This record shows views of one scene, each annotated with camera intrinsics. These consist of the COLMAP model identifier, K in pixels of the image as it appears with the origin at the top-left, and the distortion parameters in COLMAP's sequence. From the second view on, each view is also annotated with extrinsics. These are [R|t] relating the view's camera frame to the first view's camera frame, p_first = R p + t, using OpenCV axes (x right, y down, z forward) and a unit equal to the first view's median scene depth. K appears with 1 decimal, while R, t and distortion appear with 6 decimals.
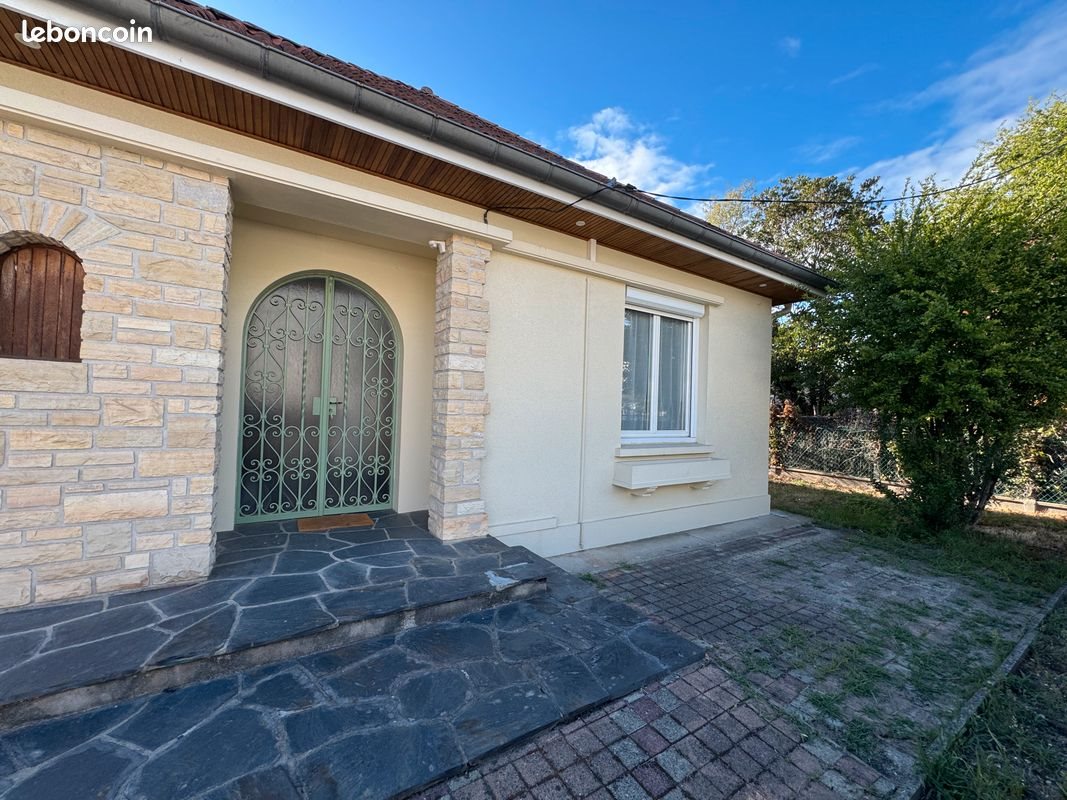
lens RADIAL K [[427.8, 0, 534.8], [0, 427.8, 406.1], [0, 0, 1]] dist [-0.002577, -0.000201]
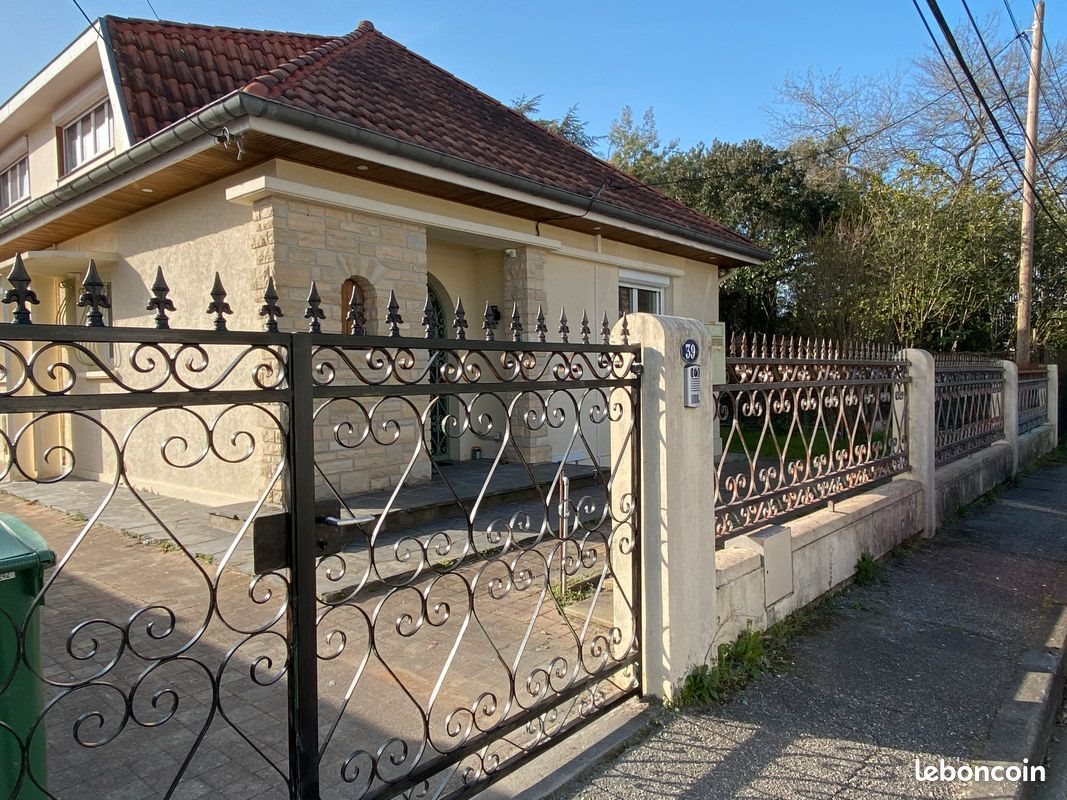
lens RADIAL K [[724.8, 0, 533.8], [0, 724.8, 397.3], [0, 0, 1]] dist [-0.001070, -0.000242]
pose [[0.957397, -0.050238, 0.284370, -0.809616], [0.040881, 0.998412, 0.038748, -0.001951], [-0.285865, -0.025472, 0.957931, -1.200305]]
